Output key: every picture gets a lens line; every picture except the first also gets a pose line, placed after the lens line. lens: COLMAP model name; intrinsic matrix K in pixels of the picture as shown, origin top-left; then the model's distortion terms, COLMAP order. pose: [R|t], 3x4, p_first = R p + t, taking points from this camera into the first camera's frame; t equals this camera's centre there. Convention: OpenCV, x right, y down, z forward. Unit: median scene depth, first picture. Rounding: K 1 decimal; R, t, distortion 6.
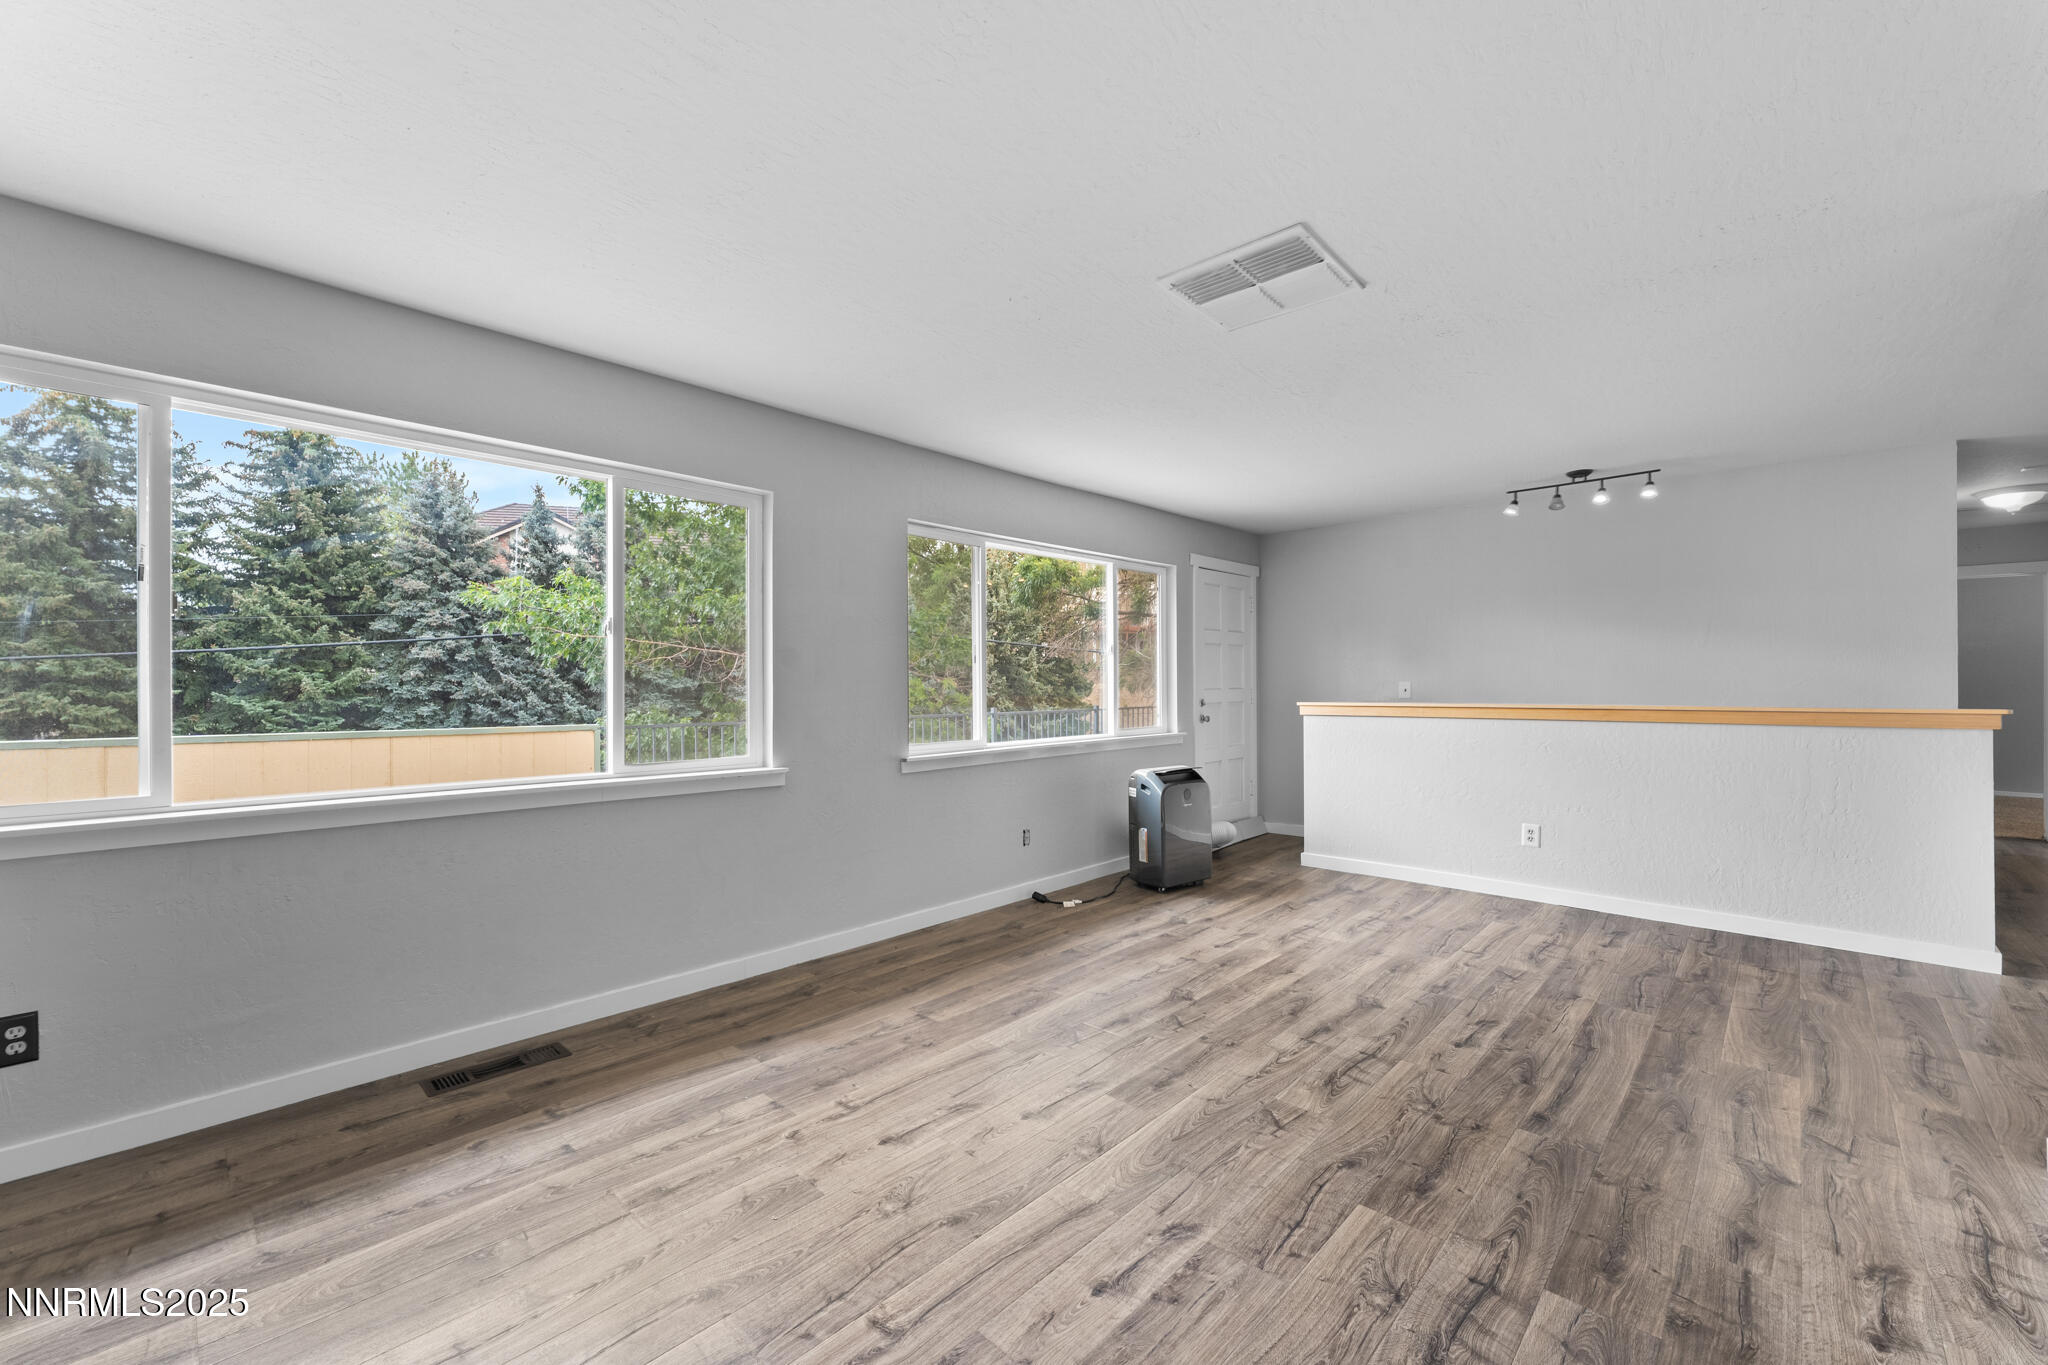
lens RADIAL K [[821.1, 0, 1028.5], [0, 821.1, 688.0], [0, 0, 1]] dist [0.001491, -0.000161]
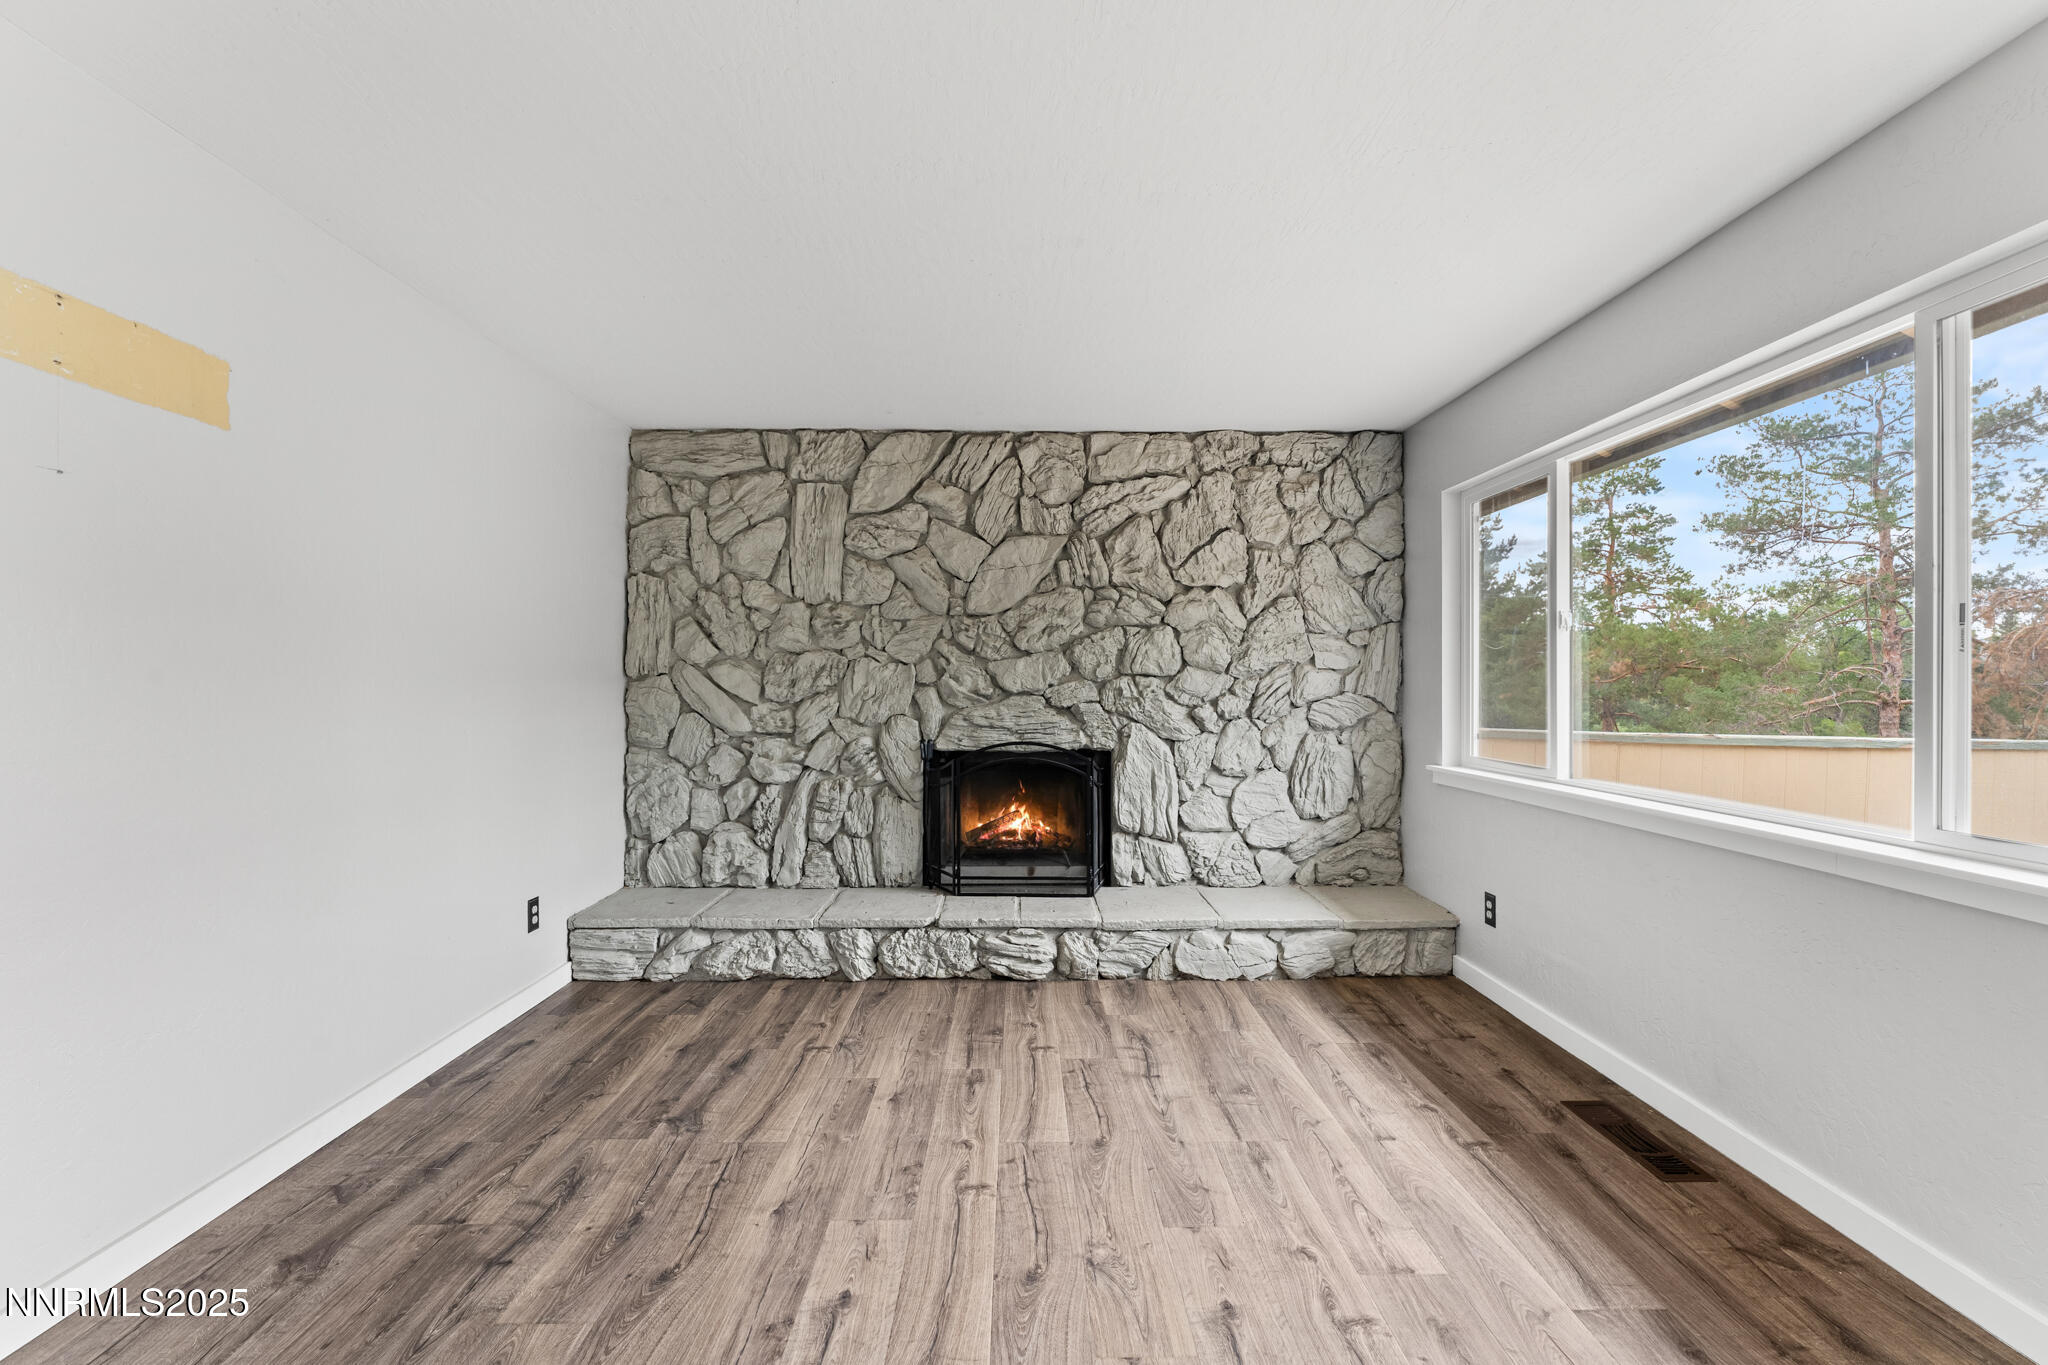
lens RADIAL K [[821.1, 0, 1028.5], [0, 821.1, 688.0], [0, 0, 1]] dist [0.001491, -0.000161]
pose [[-0.719264, 0.002800, -0.694731, 0.382049], [-0.000139, 0.999991, 0.004174, -0.003042], [0.694737, 0.003099, -0.719257, 1.162082]]
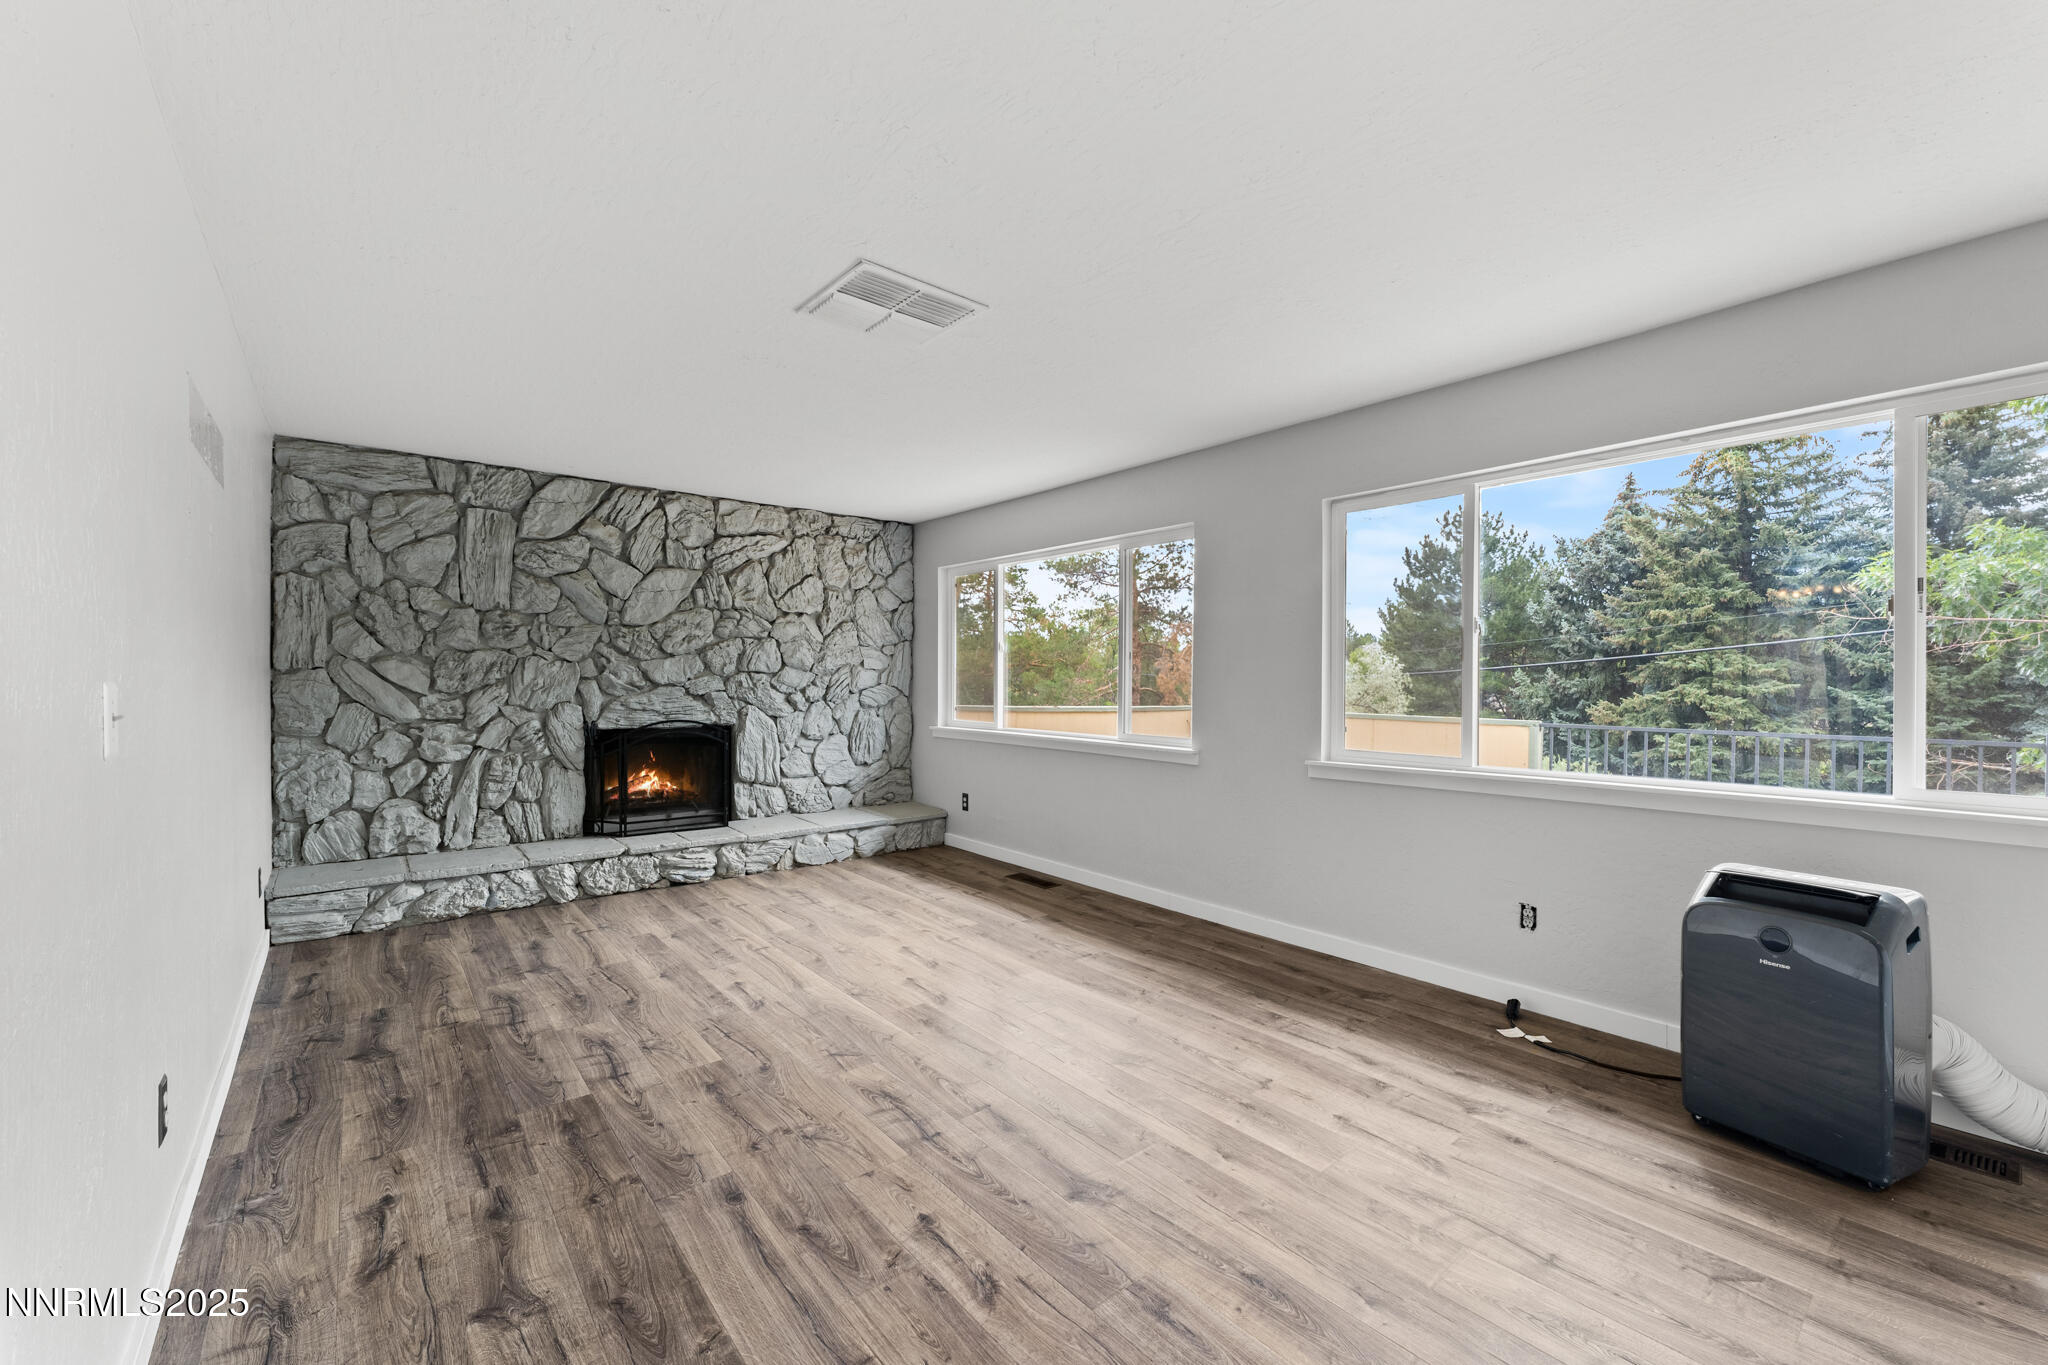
lens RADIAL K [[821.1, 0, 1028.5], [0, 821.1, 688.0], [0, 0, 1]] dist [0.001491, -0.000161]
pose [[-0.130679, 0.012558, -0.991345, 1.229462], [-0.005241, 0.999897, 0.013357, -0.010897], [0.991411, 0.006941, -0.130600, 1.223075]]
